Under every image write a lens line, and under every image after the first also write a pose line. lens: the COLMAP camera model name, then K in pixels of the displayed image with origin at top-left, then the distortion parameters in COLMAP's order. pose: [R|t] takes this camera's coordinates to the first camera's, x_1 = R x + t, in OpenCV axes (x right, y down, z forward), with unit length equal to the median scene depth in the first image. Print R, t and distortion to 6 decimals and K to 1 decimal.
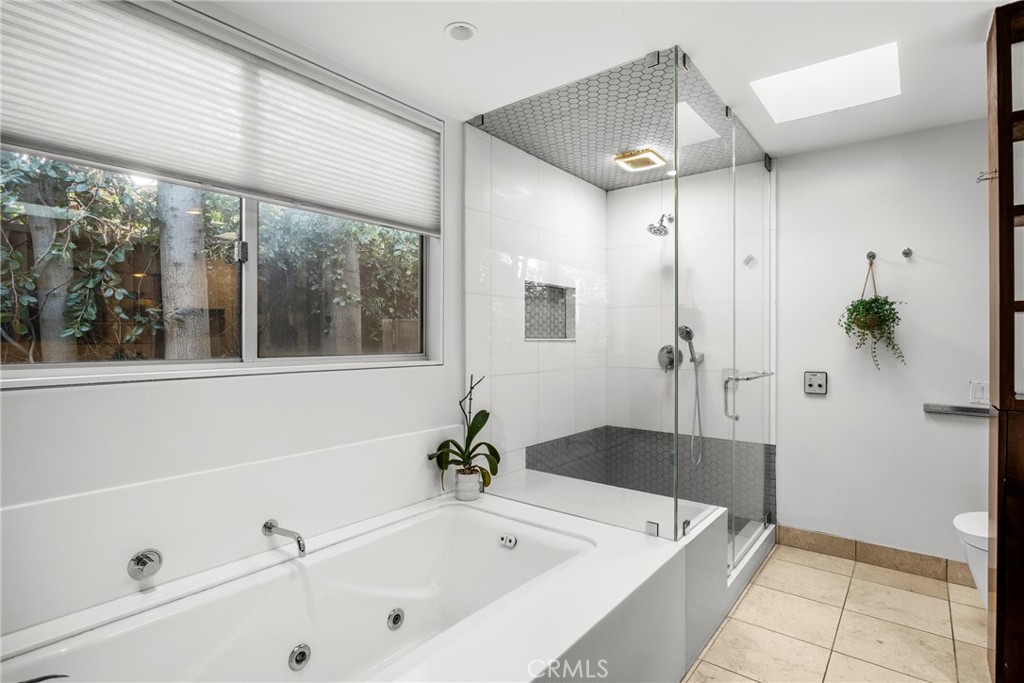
lens RADIAL K [[514.6, 0, 513.6], [0, 514.6, 340.4], [0, 0, 1]] dist [0.000978, -0.001361]
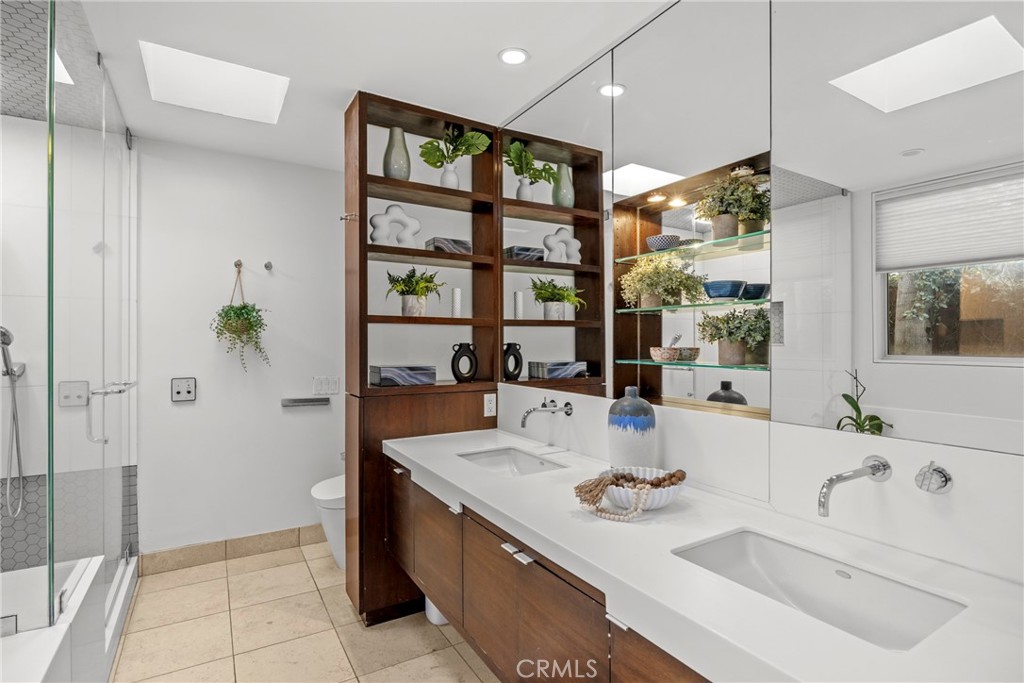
lens RADIAL K [[514.6, 0, 512.8], [0, 514.6, 342.6], [0, 0, 1]] dist [0.000978, -0.001361]
pose [[0.353341, -0.001420, 0.935493, -0.094587], [0.004936, 0.999988, -0.000347, -0.000927], [-0.935482, 0.004740, 0.353344, 0.106217]]
